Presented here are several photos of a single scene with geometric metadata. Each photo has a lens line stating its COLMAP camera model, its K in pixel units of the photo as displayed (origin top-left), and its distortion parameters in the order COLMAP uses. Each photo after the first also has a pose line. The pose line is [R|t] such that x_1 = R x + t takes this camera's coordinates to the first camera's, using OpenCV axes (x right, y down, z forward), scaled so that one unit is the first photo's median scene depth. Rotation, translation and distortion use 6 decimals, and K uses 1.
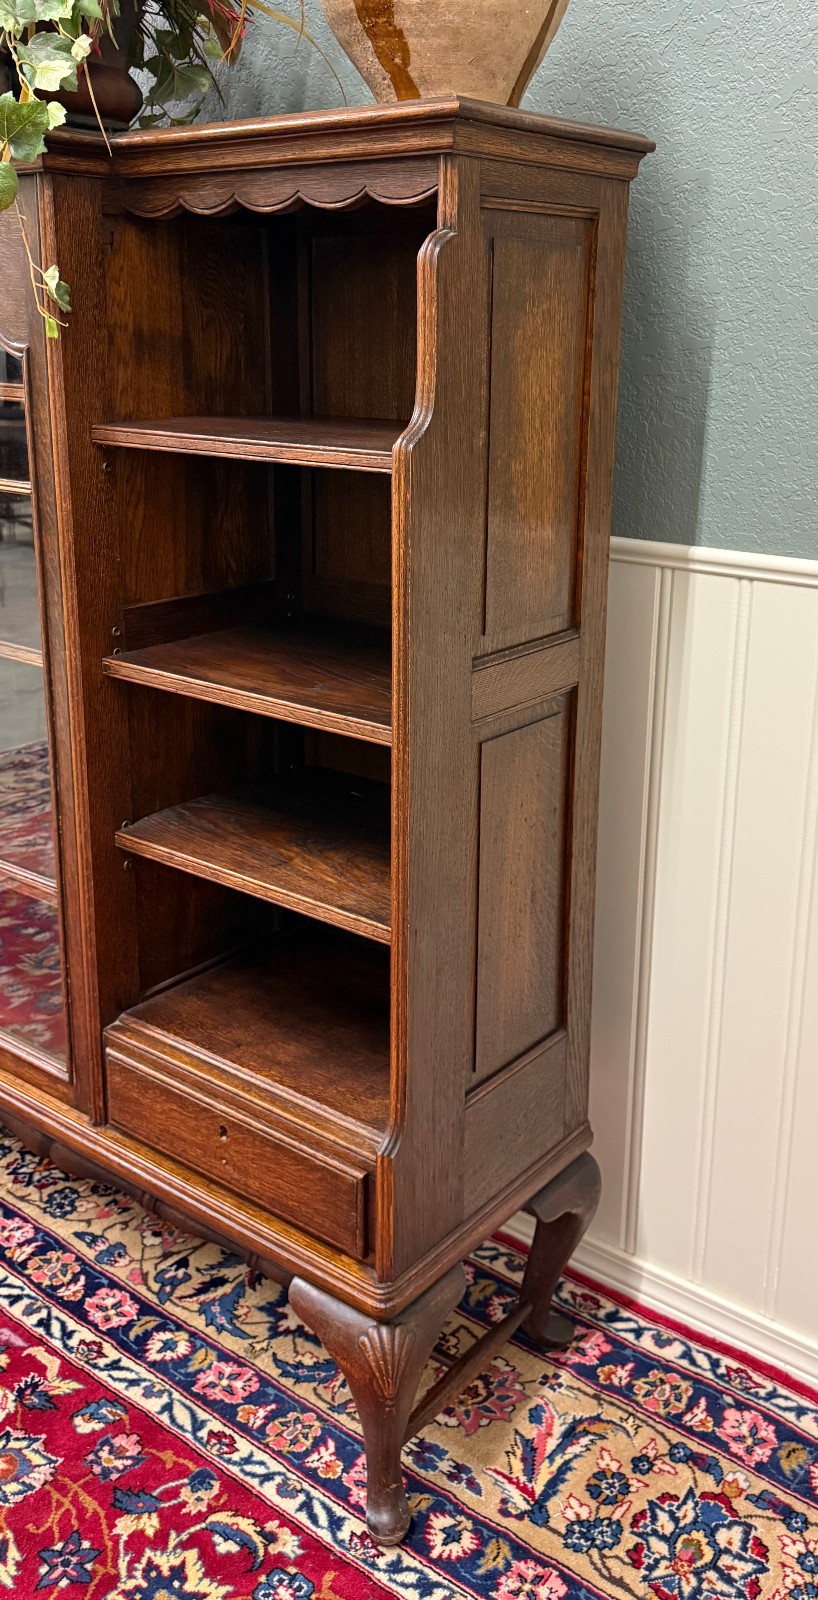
lens RADIAL K [[1358.8, 0, 459.6], [0, 1358.8, 675.2], [0, 0, 1]] dist [-0.005604, 0.004260]
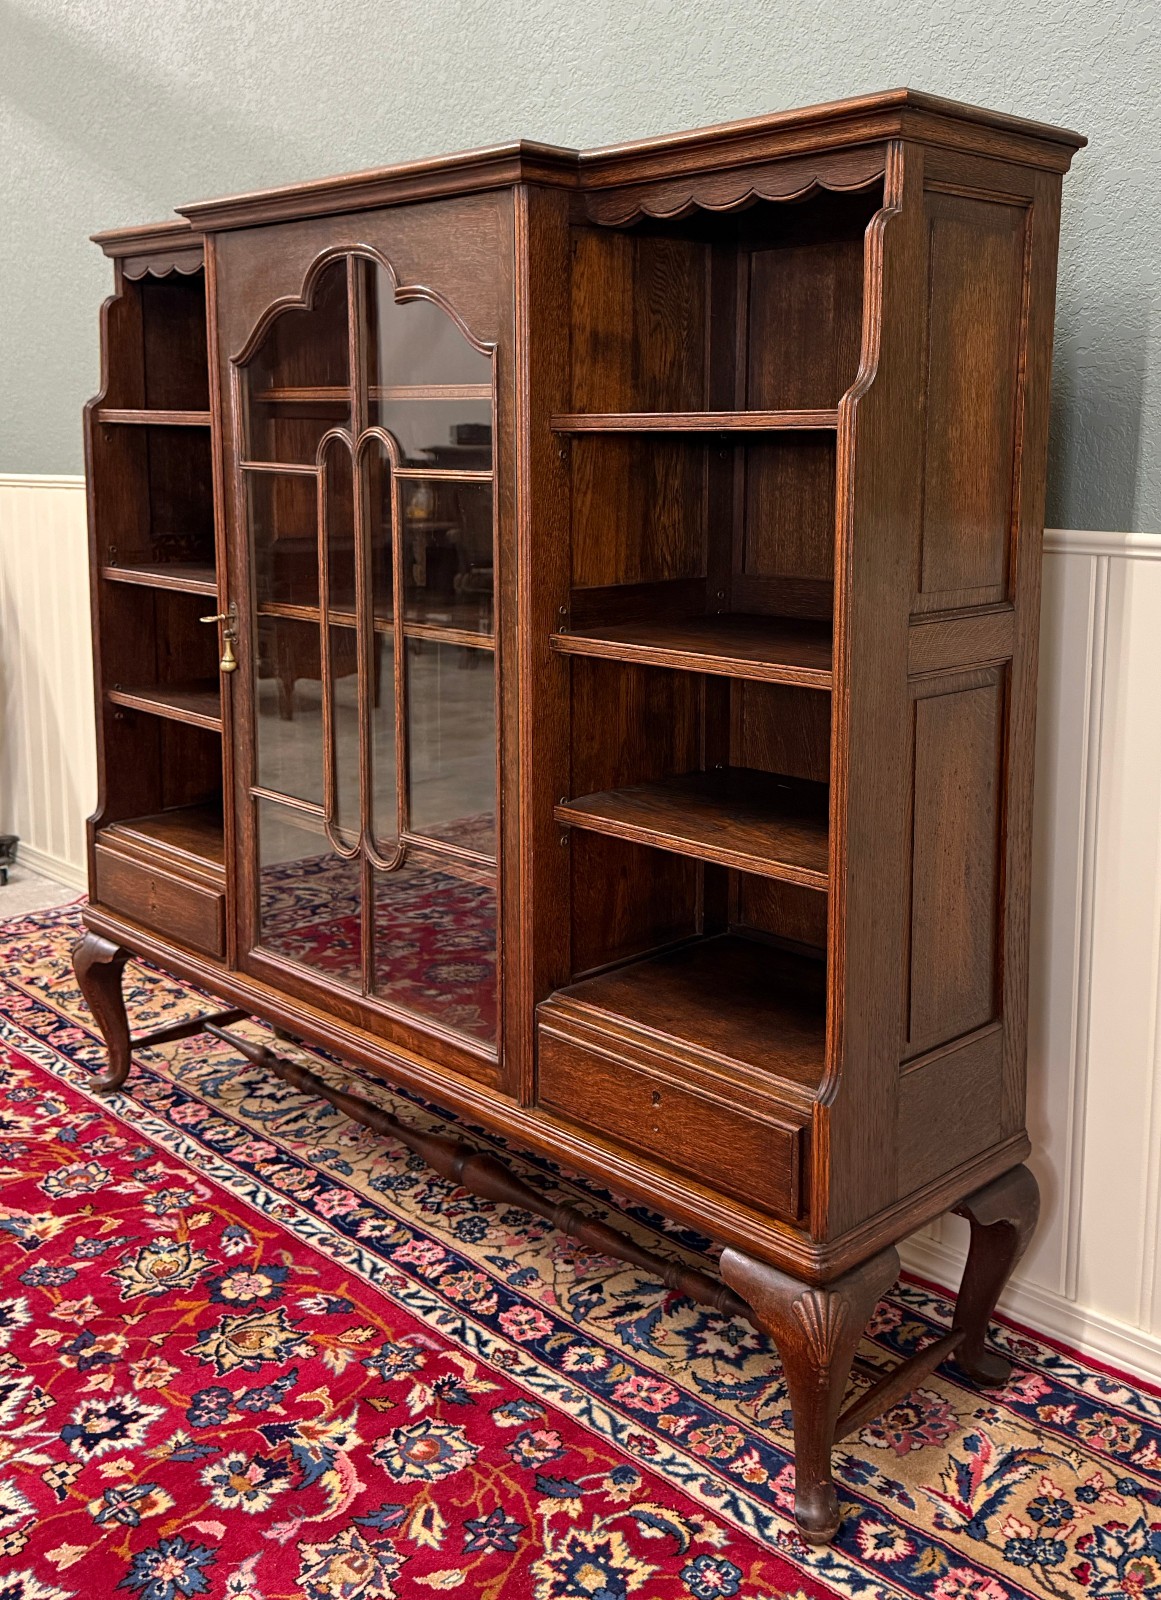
lens RADIAL K [[1549.3, 0, 680.2], [0, 1549.3, 639.7], [0, 0, 1]] dist [-0.001644, 0.000000]
pose [[0.993157, 0.005355, -0.116665, -0.022853], [-0.019594, 0.992429, -0.121248, 0.128995], [0.115132, 0.122704, 0.985743, -0.158957]]
